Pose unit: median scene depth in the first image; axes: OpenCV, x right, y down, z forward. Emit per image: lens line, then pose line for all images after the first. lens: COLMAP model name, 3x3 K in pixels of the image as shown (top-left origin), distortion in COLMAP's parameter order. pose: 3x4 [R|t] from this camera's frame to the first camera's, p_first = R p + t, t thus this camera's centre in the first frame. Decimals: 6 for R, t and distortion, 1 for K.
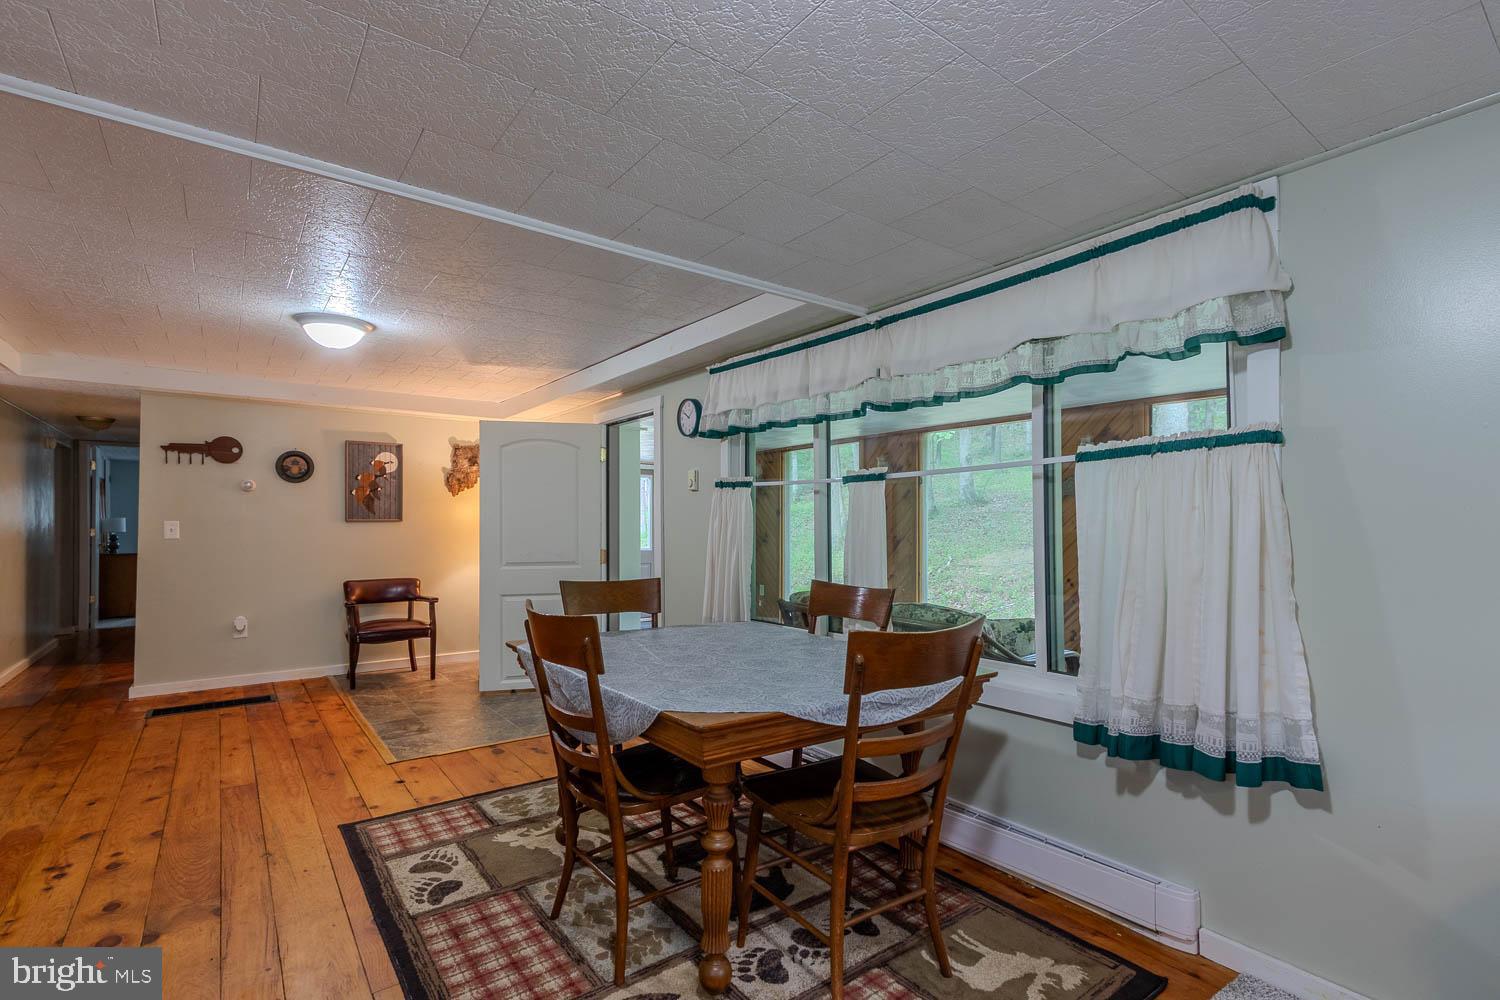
lens RADIAL K [[695.7, 0, 757.2], [0, 695.7, 520.3], [0, 0, 1]] dist [-0.000130, -0.000888]
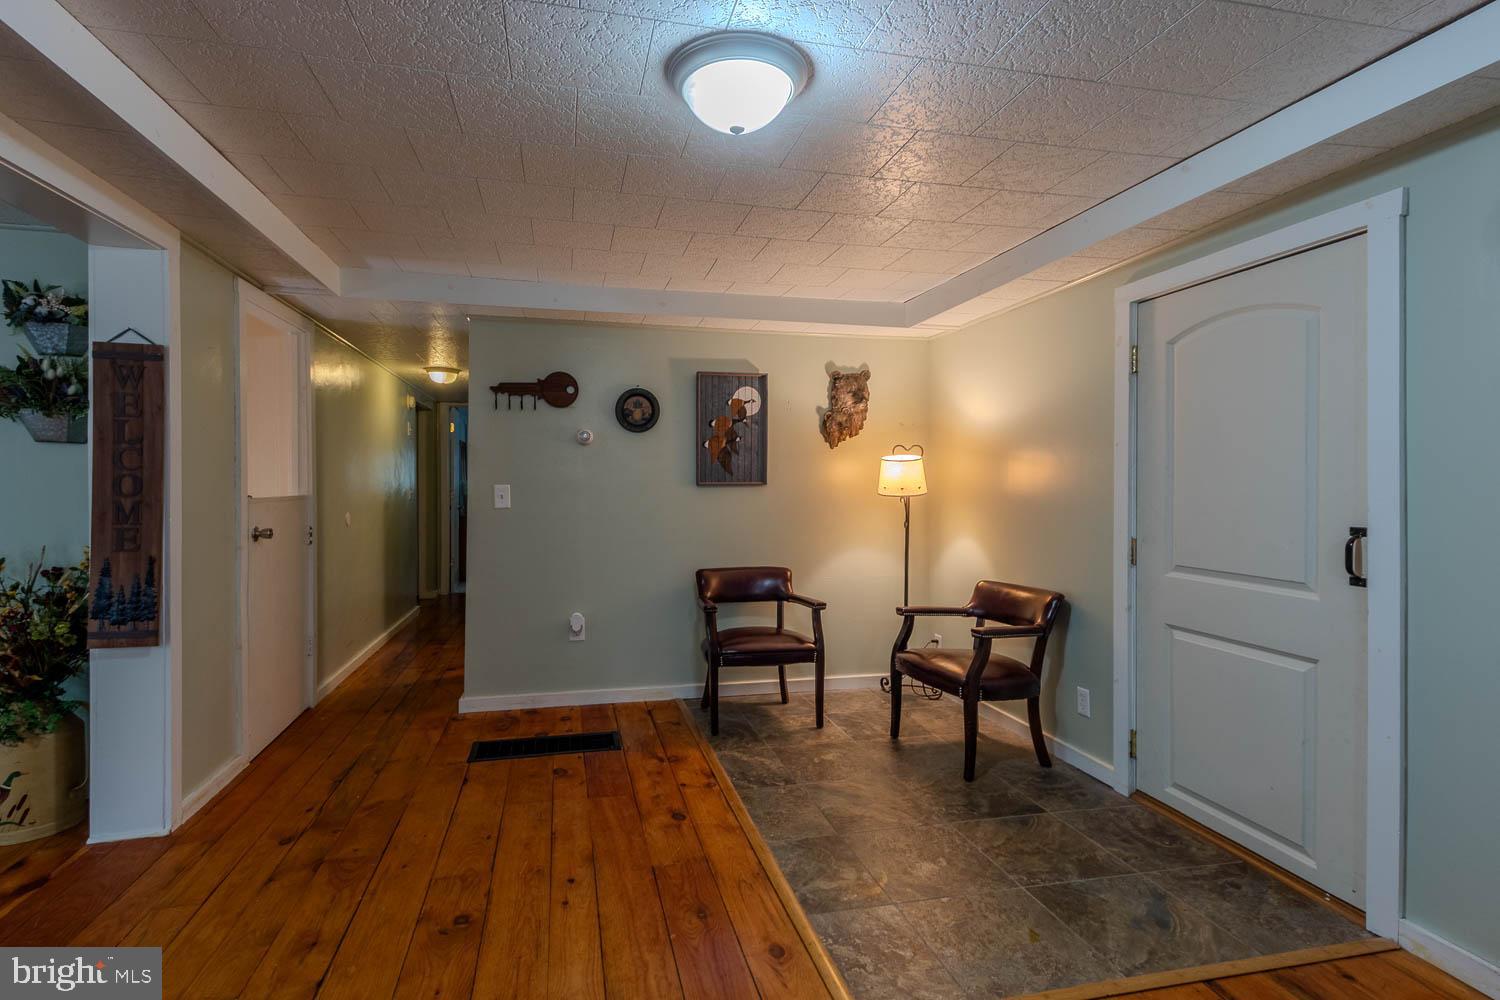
lens RADIAL K [[777.5, 0, 750.0], [0, 777.5, 500.0], [0, 0, 1]] dist [0.003958, 0.000523]
pose [[0.914091, 0.009554, -0.405396, -0.225125], [-0.000195, 0.999733, 0.023122, -0.001632], [0.405508, -0.021057, 0.913849, 0.300569]]
